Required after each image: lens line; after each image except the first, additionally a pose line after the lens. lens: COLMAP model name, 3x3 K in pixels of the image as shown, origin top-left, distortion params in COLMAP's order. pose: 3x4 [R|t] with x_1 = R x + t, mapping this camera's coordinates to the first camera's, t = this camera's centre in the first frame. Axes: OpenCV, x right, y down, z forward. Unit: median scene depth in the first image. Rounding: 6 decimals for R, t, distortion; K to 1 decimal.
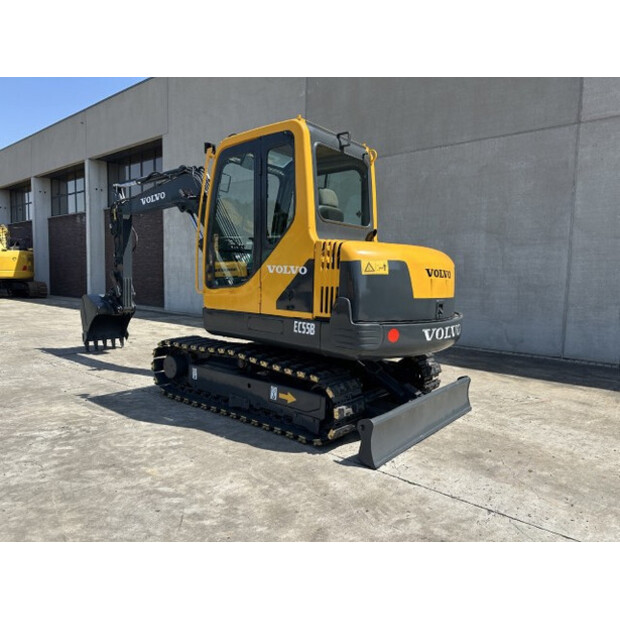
lens RADIAL K [[435.9, 0, 310.7], [0, 435.9, 310.2], [0, 0, 1]] dist [0.061887, -0.080585]
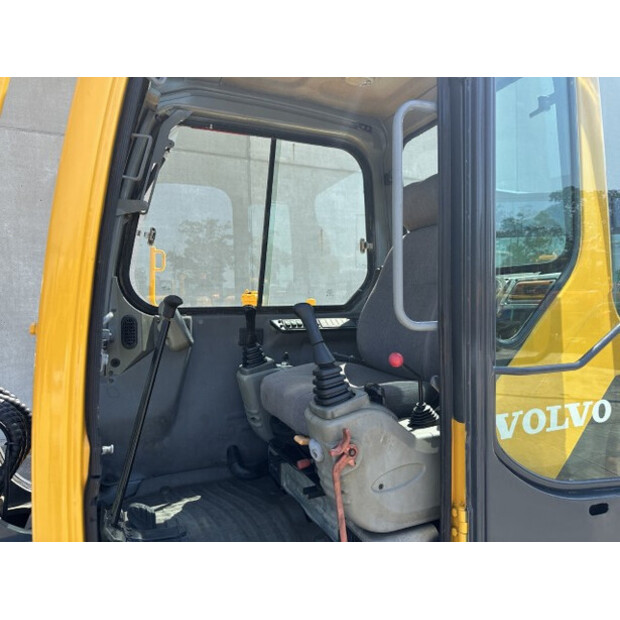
lens RADIAL K [[435.9, 0, 310.7], [0, 435.9, 310.2], [0, 0, 1]] dist [0.061887, -0.080585]
pose [[0.441884, -0.047568, 0.895810, -0.400613], [0.100383, 0.994943, 0.003315, -0.184201], [-0.891438, 0.088460, 0.444424, 0.996950]]
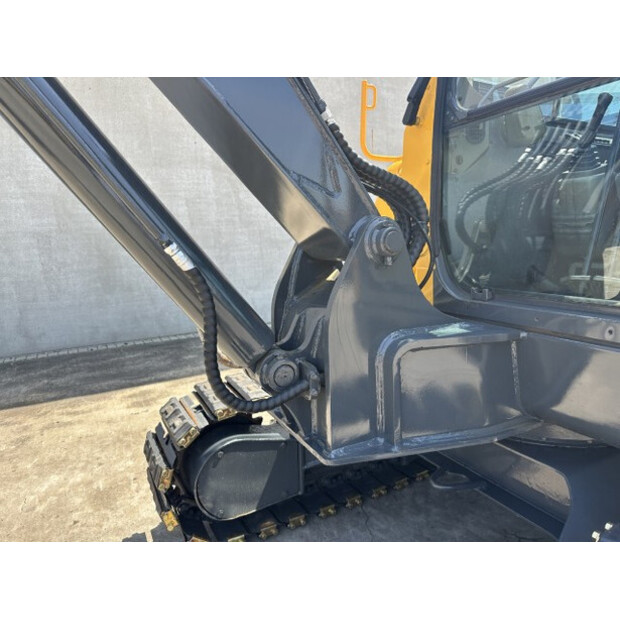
lens RADIAL K [[434.0, 0, 308.8], [0, 434.0, 311.9], [0, 0, 1]] dist [0.100968, -0.160378]
pose [[0.394060, -0.188918, 0.899459, -0.530502], [0.117505, 0.980971, 0.154558, -0.094451], [-0.911542, 0.044785, 0.408760, 1.331359]]
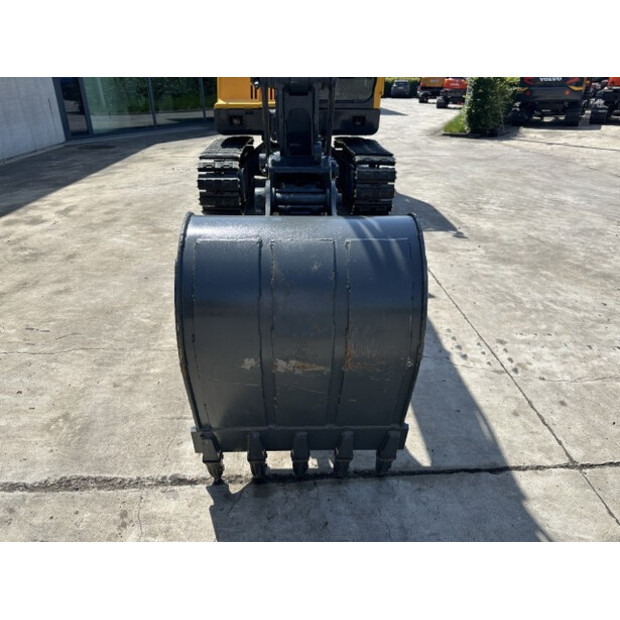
lens RADIAL K [[444.0, 0, 310.0], [0, 444.0, 310.0], [0, 0, 1]] dist [0.002924, -0.006180]
pose [[-0.667760, -0.364854, 0.648828, -1.222884], [0.036420, 0.854582, 0.518037, -0.189468], [-0.743485, 0.369555, -0.557368, 2.293182]]
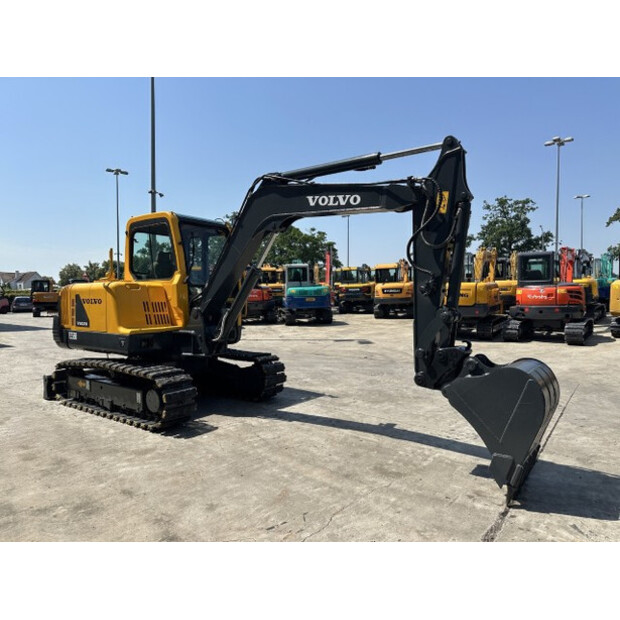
lens RADIAL K [[435.9, 0, 310.7], [0, 435.9, 310.2], [0, 0, 1]] dist [0.061887, -0.080585]
pose [[-0.998823, -0.019671, -0.044344, -0.499008], [-0.024531, 0.993421, 0.111858, -0.279690], [0.041852, 0.112814, -0.992734, 2.970856]]
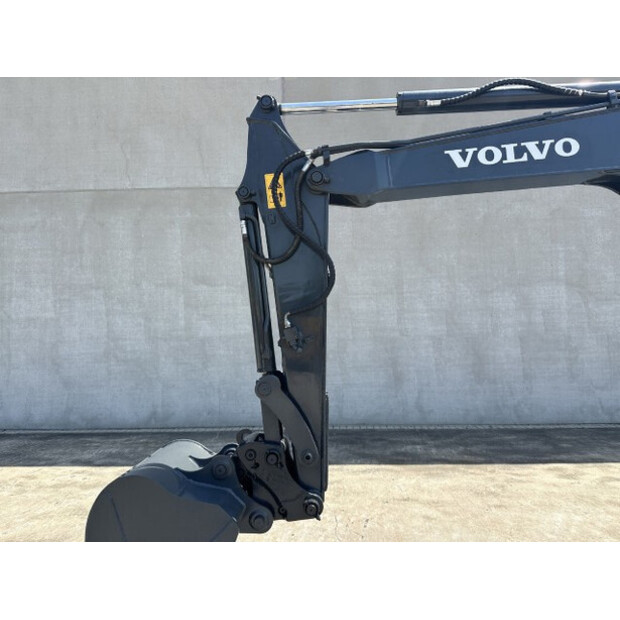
lens RADIAL K [[435.9, 0, 310.7], [0, 435.9, 310.2], [0, 0, 1]] dist [0.061887, -0.080585]
pose [[0.794764, -0.006647, 0.606883, -1.187027], [0.082183, 0.991909, -0.096762, -0.200016], [-0.601329, 0.126778, 0.788879, 1.459991]]
